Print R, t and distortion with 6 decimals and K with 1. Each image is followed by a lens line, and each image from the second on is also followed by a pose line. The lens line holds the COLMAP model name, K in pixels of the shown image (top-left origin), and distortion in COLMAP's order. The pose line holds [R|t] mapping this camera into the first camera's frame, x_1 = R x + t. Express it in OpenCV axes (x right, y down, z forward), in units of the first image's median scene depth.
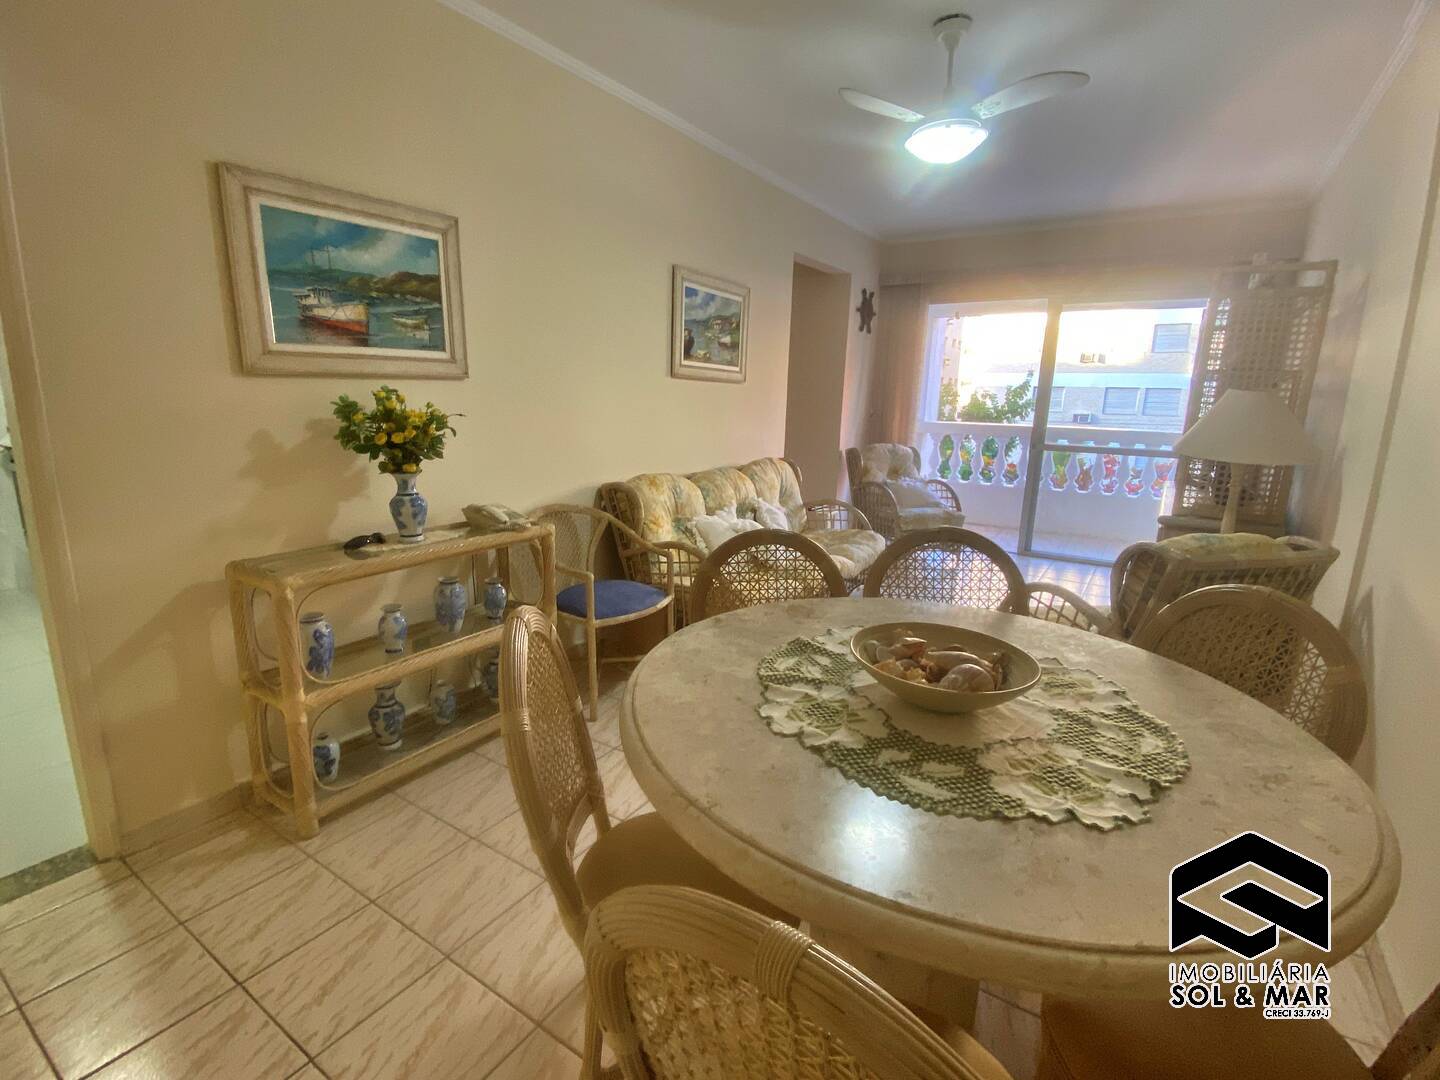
lens RADIAL K [[673.6, 0, 710.8], [0, 673.6, 533.8], [0, 0, 1]] dist [0.001463, 0.000142]
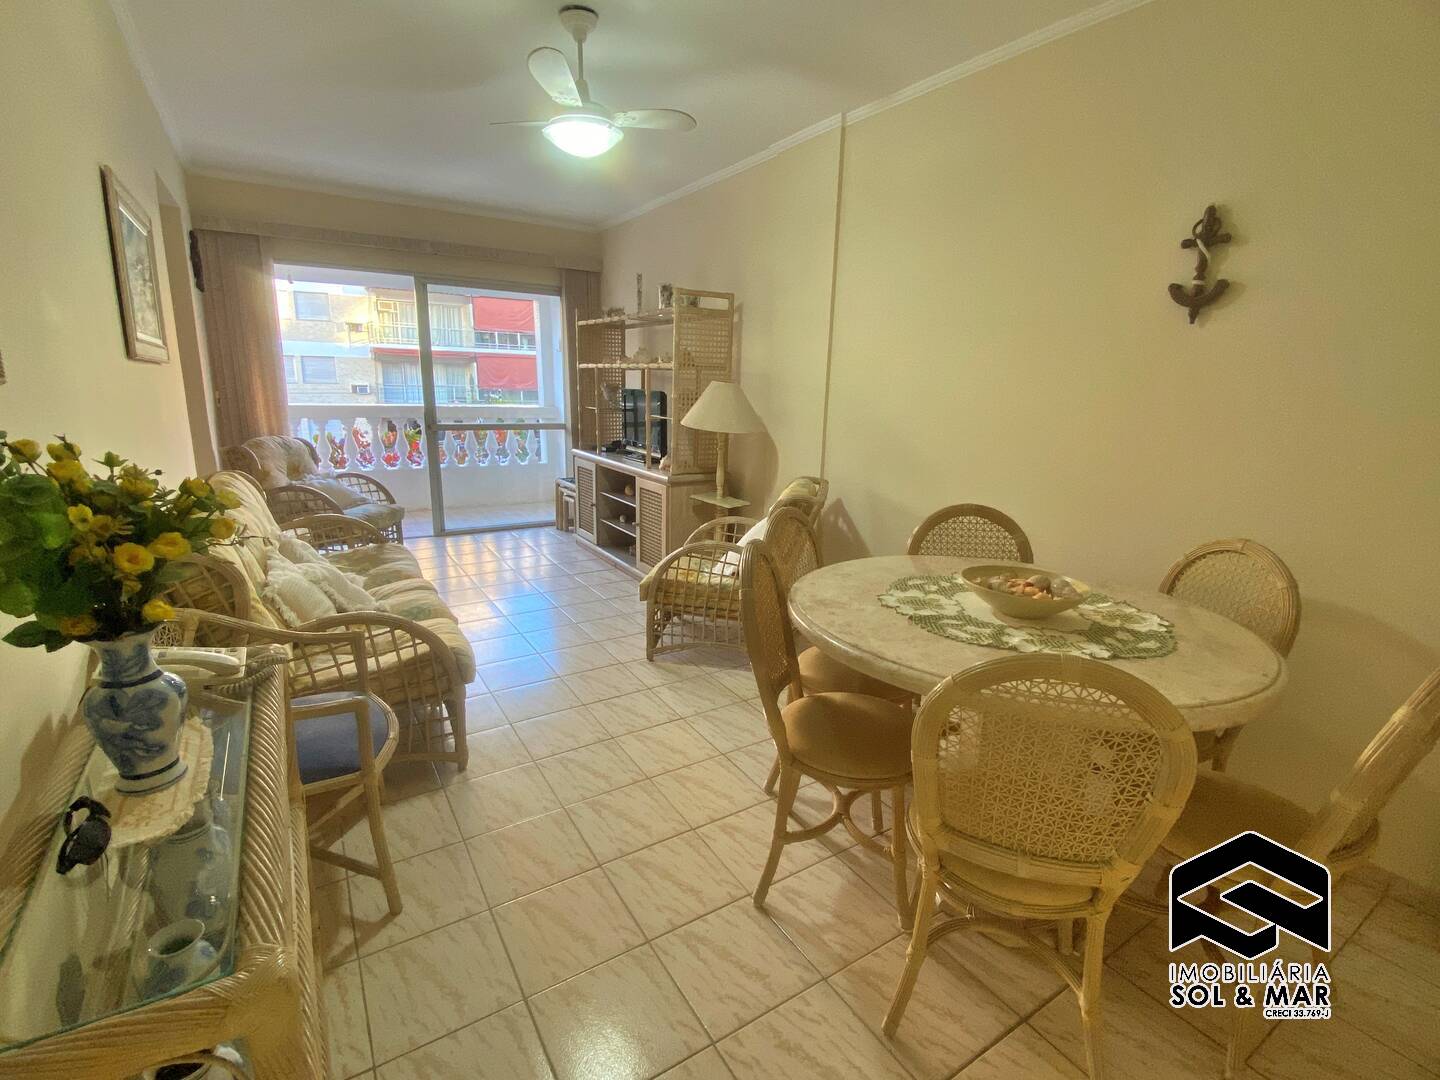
lens RADIAL K [[673.6, 0, 710.8], [0, 673.6, 533.8], [0, 0, 1]] dist [0.001463, 0.000142]
pose [[0.406504, -0.219083, 0.886994, -1.171910], [0.174427, 0.971578, 0.160036, -0.270513], [-0.896845, 0.089660, 0.433164, 0.899529]]
